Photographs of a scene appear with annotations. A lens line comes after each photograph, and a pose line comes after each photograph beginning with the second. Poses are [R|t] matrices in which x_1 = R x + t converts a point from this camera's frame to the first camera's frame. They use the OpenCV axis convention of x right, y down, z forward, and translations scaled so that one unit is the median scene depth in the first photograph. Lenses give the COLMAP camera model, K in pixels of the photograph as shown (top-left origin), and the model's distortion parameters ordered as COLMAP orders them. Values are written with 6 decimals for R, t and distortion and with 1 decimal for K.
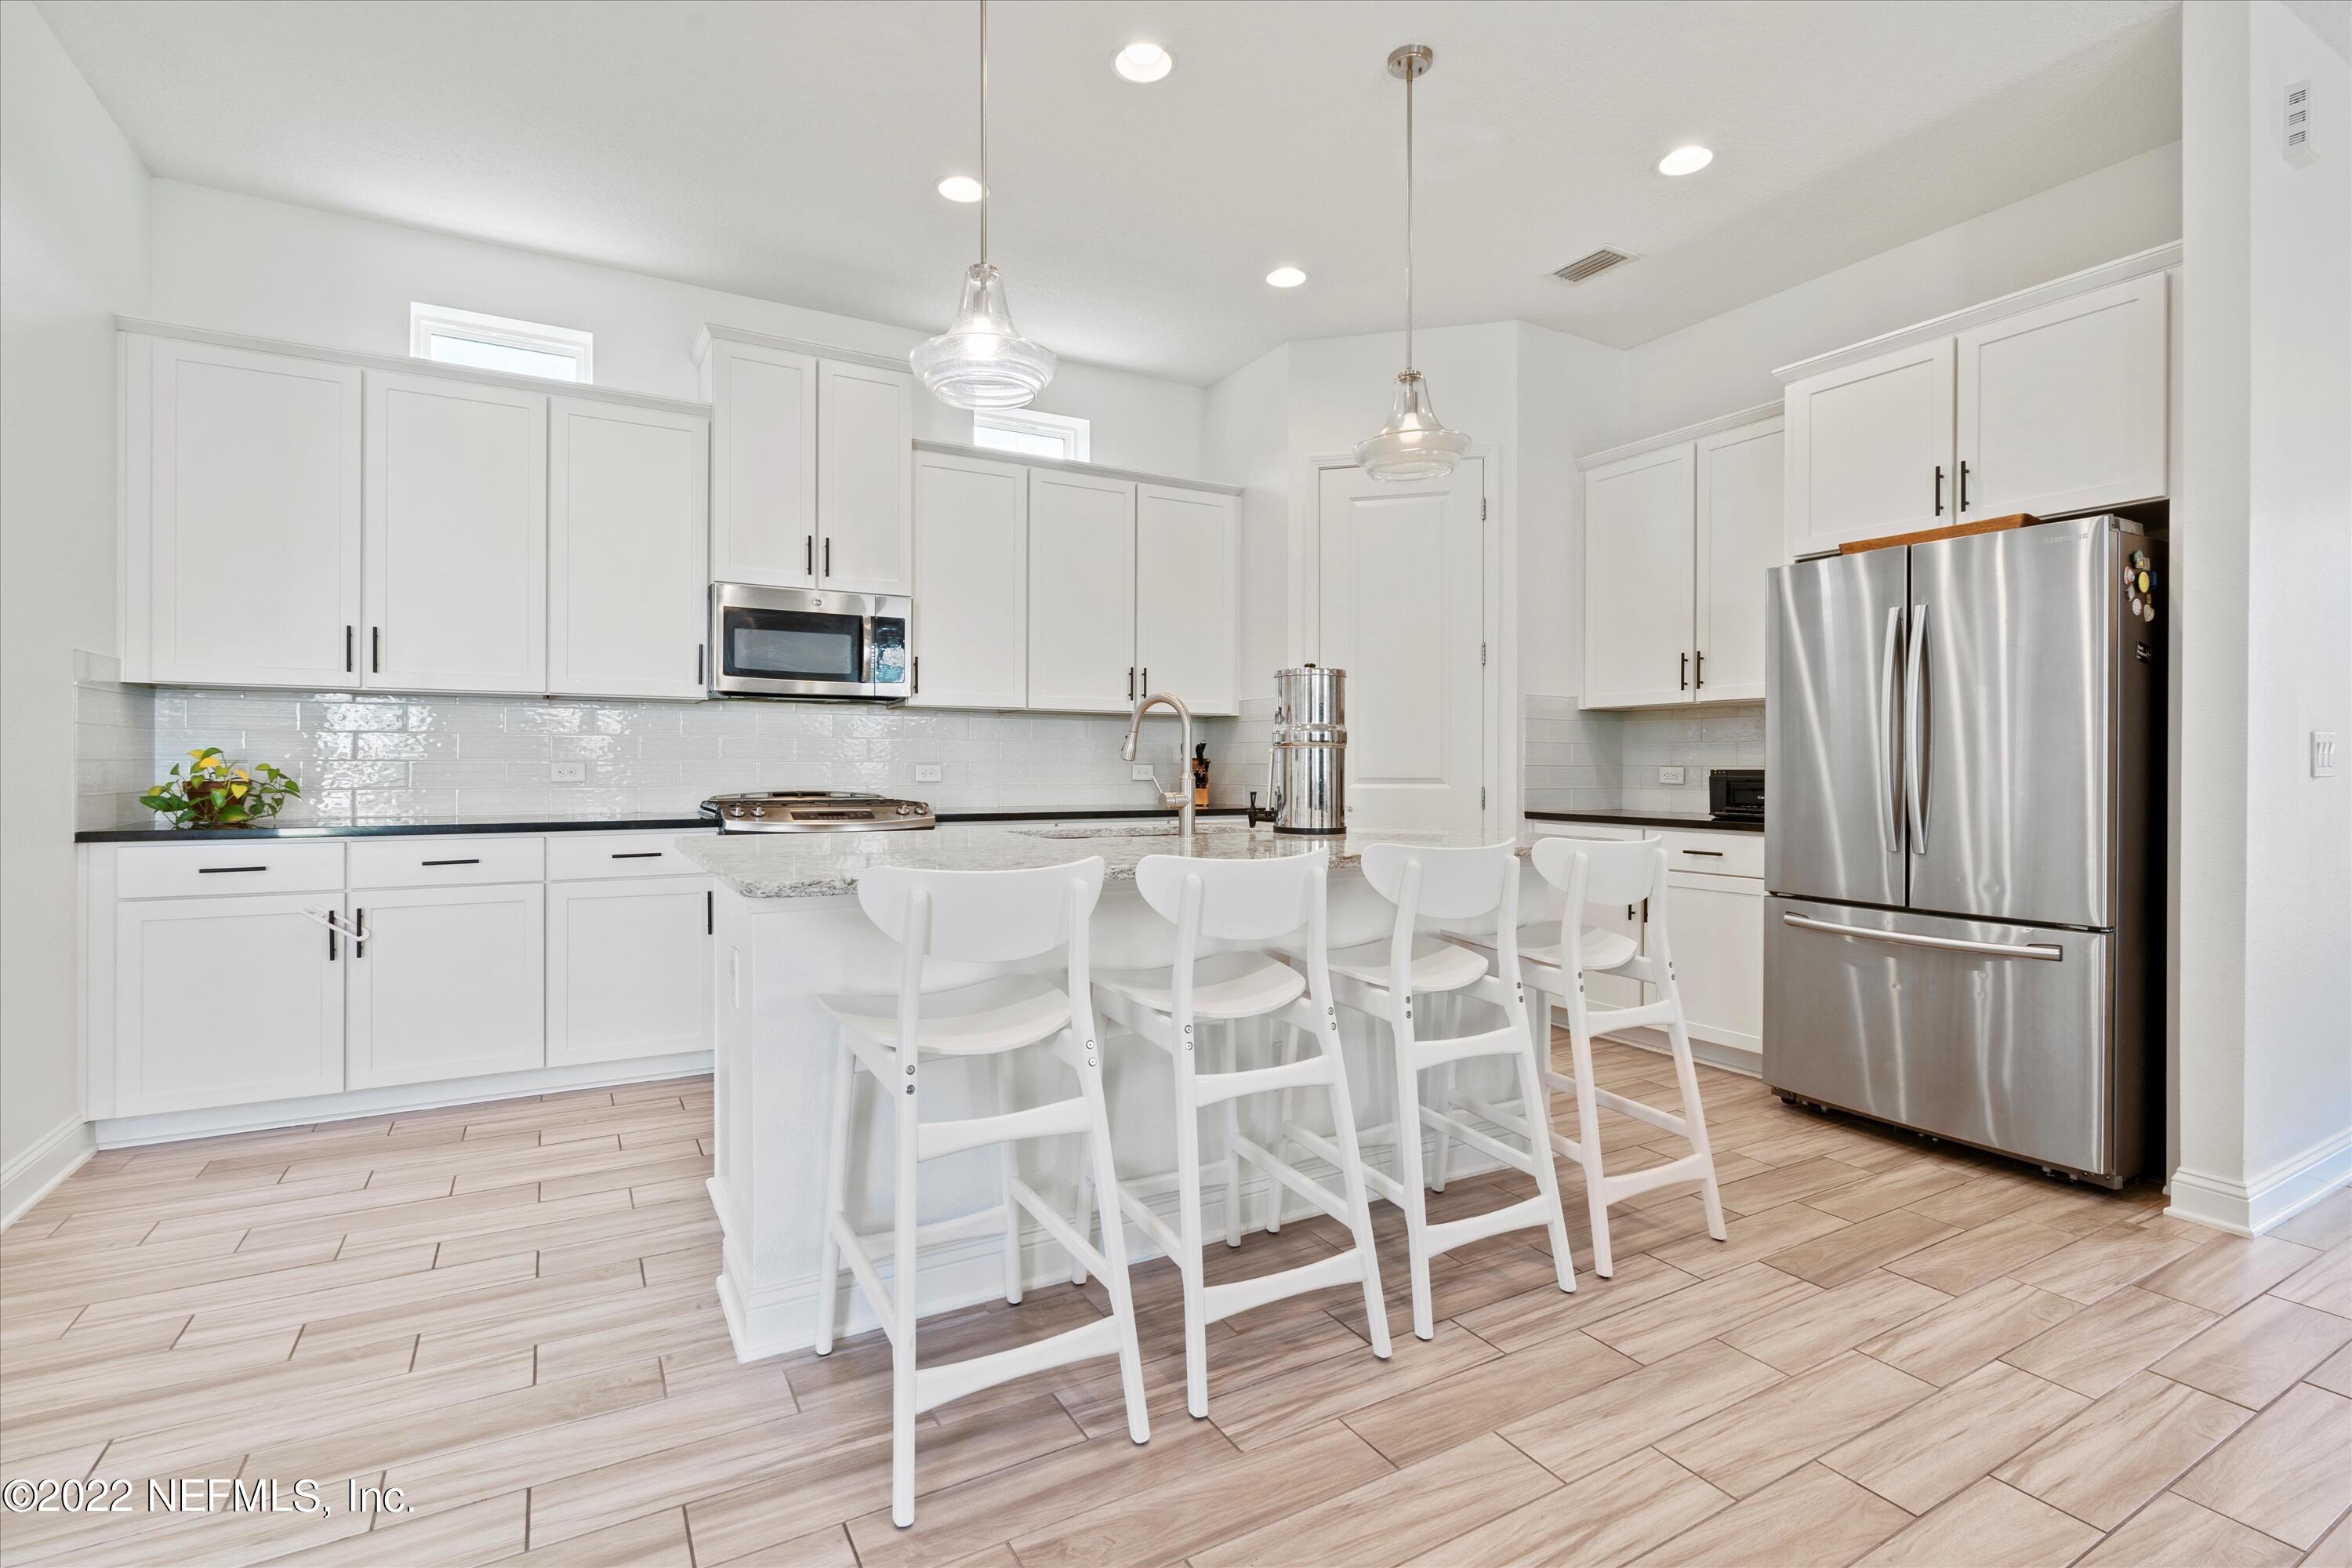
lens RADIAL K [[1072.9, 0, 1157.1], [0, 1072.9, 786.0], [0, 0, 1]] dist [-0.012871, 0.005343]
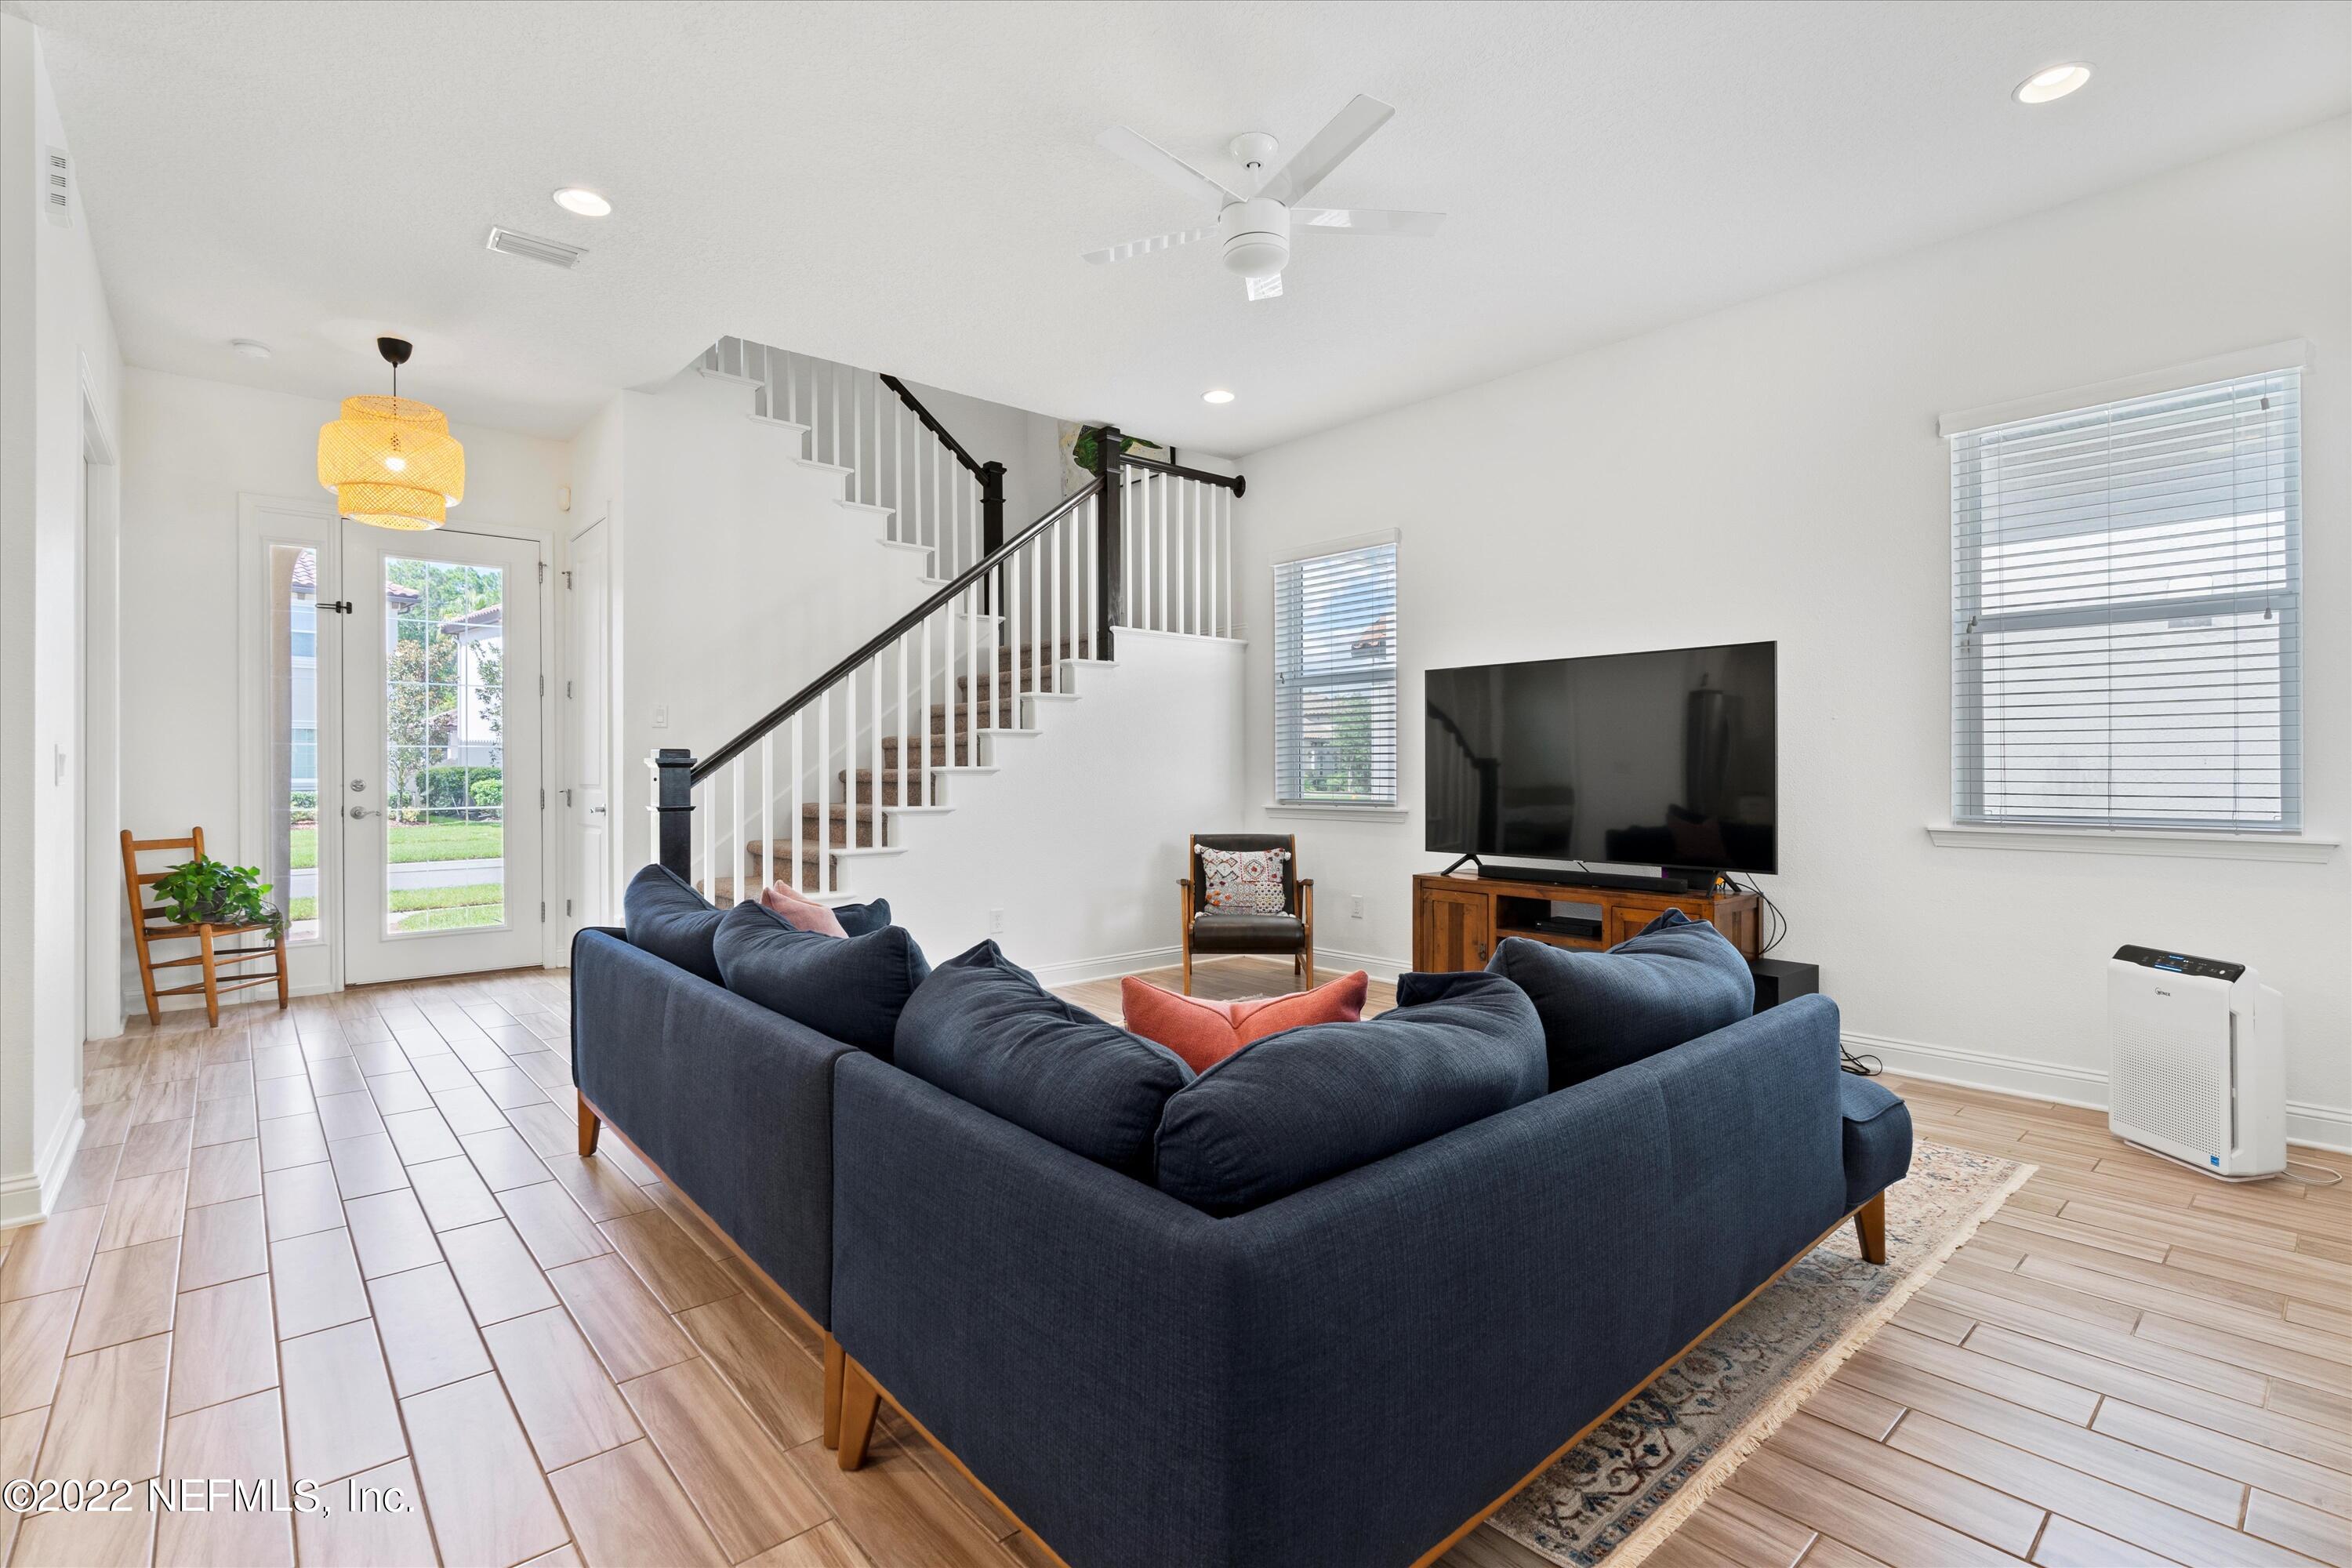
lens RADIAL K [[1077.6, 0, 1164.5], [0, 1077.6, 762.9], [0, 0, 1]] dist [0.002862, 0.000427]
pose [[-0.204010, 0.005283, 0.978955, -0.173074], [0.022938, 0.999737, -0.000615, -0.001083], [-0.978700, 0.022330, -0.204077, 0.088122]]
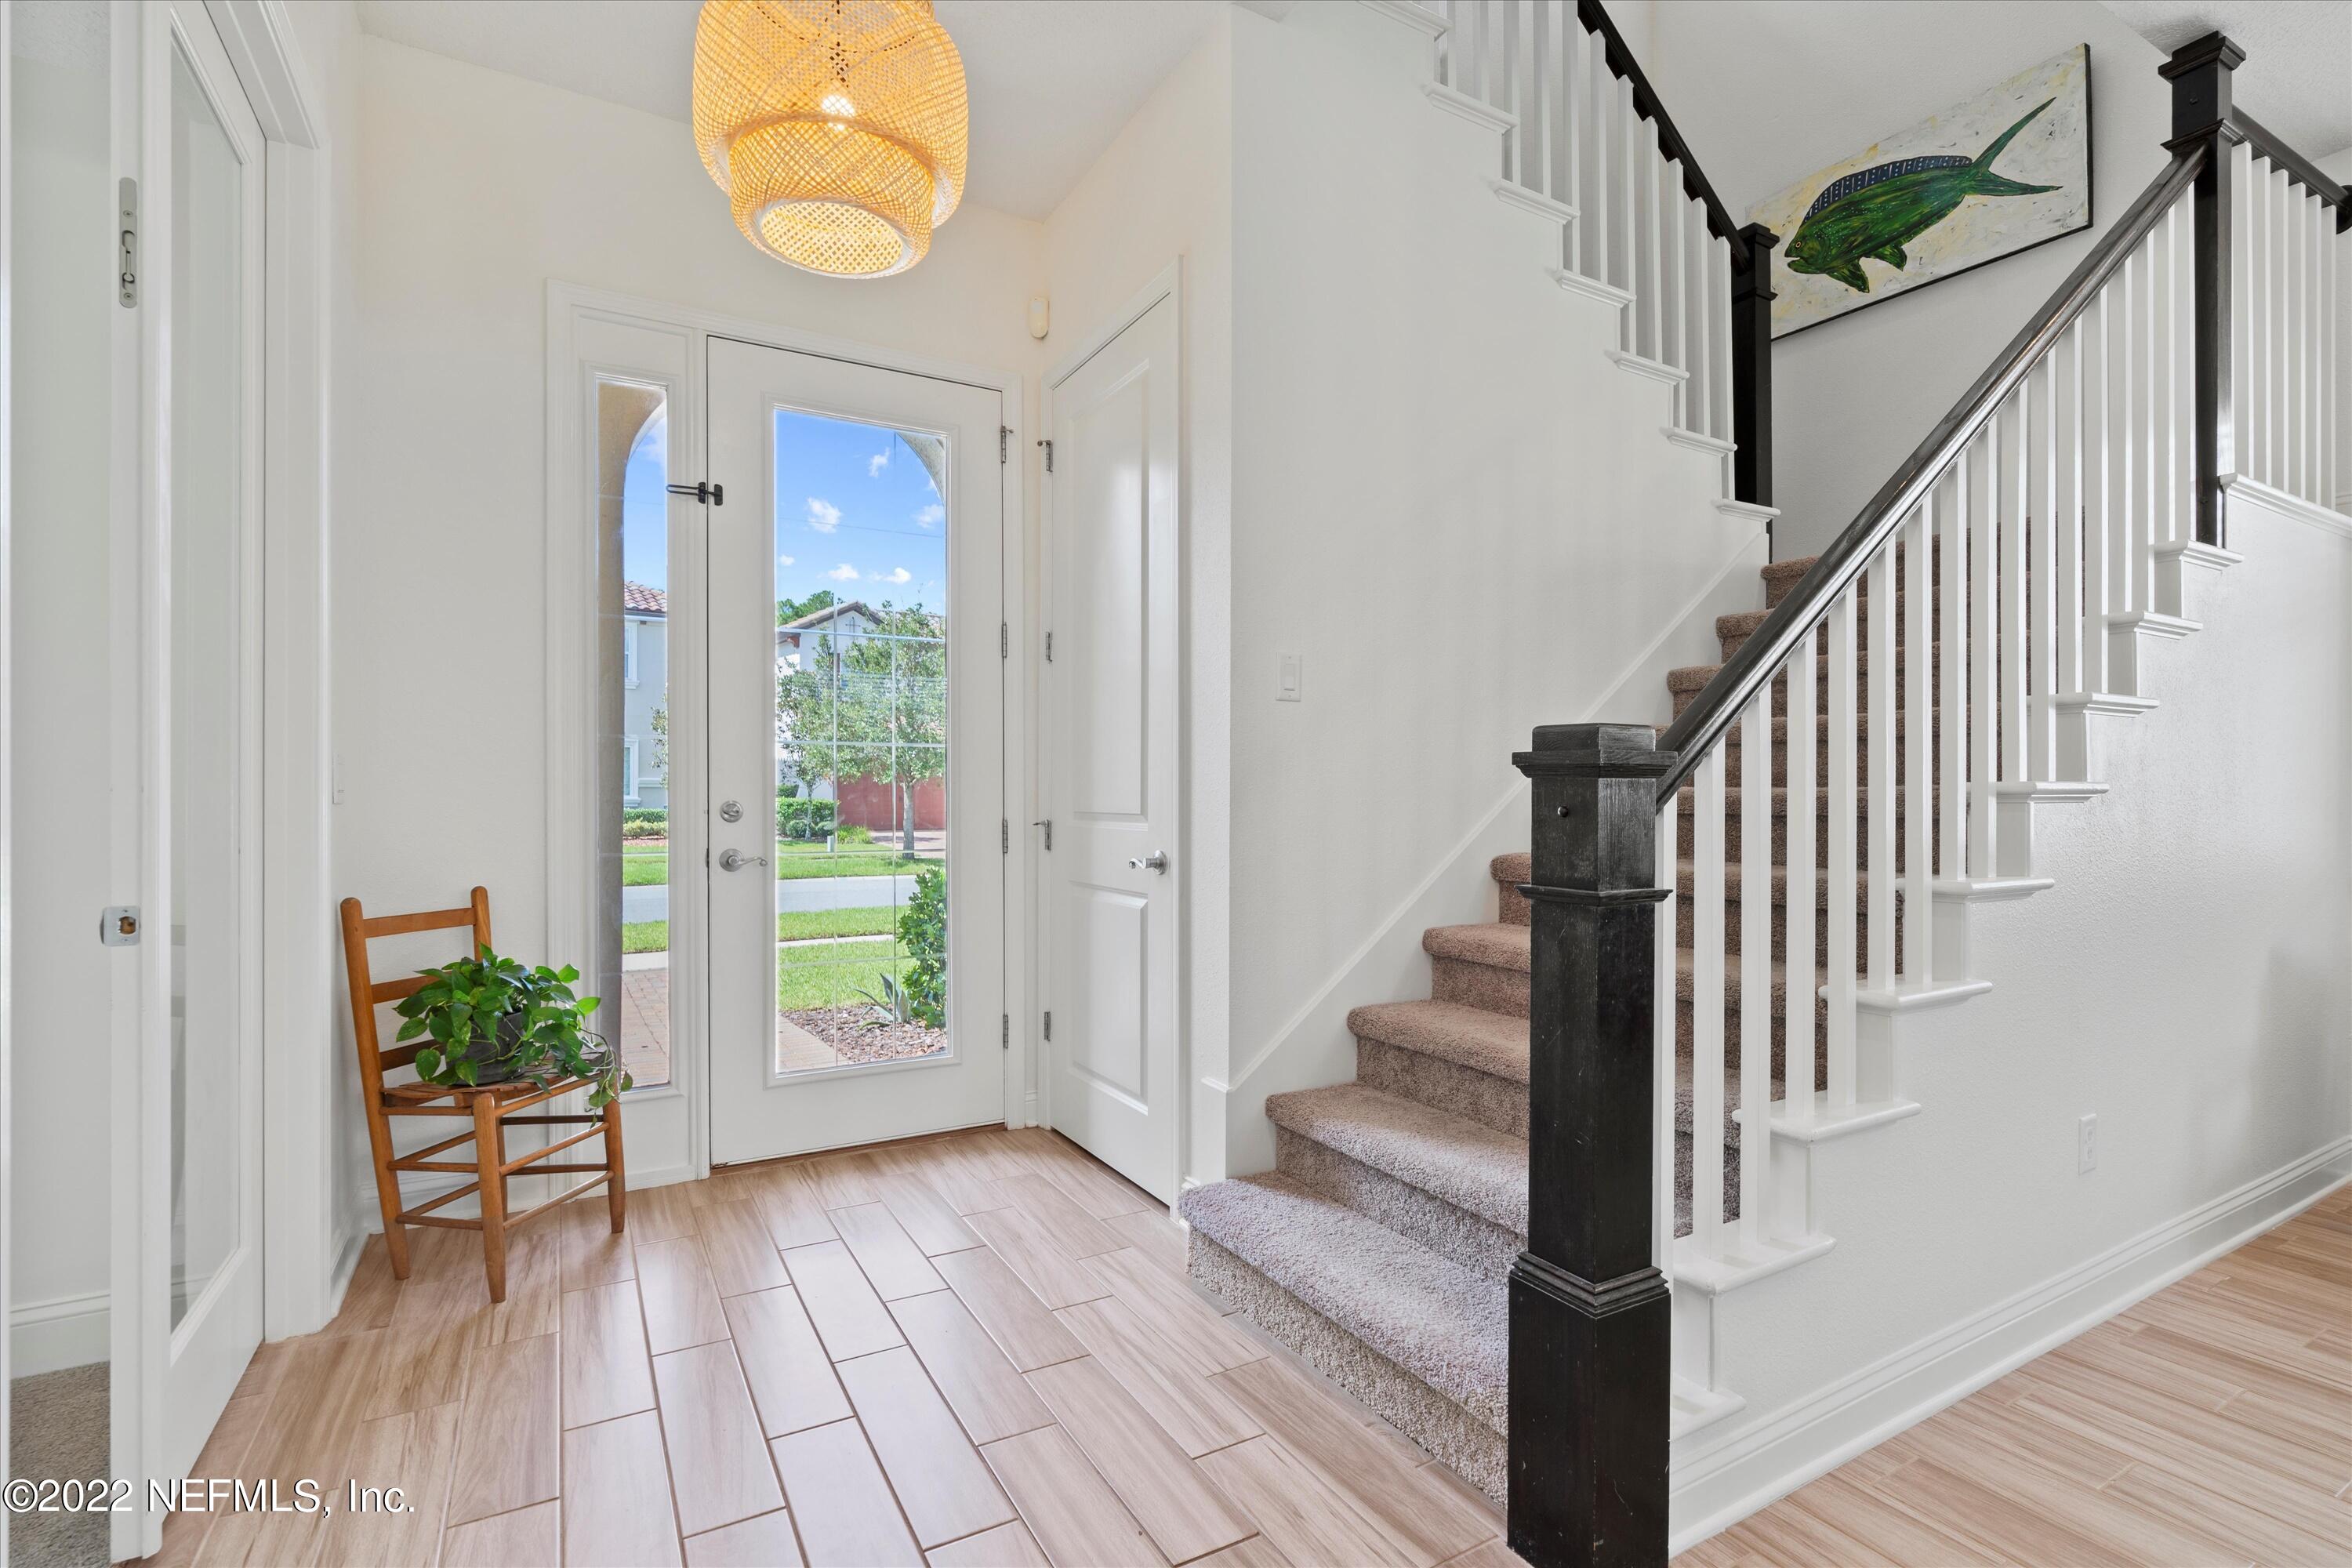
lens RADIAL K [[1073.5, 0, 1172.1], [0, 1073.5, 790.4], [0, 0, 1]] dist [-0.000280, 0.000580]
pose [[-0.012008, -0.000976, 0.999927, 0.719877], [0.017311, 0.999849, 0.001183, -0.008085], [-0.999778, 0.017324, -0.011989, 0.565454]]
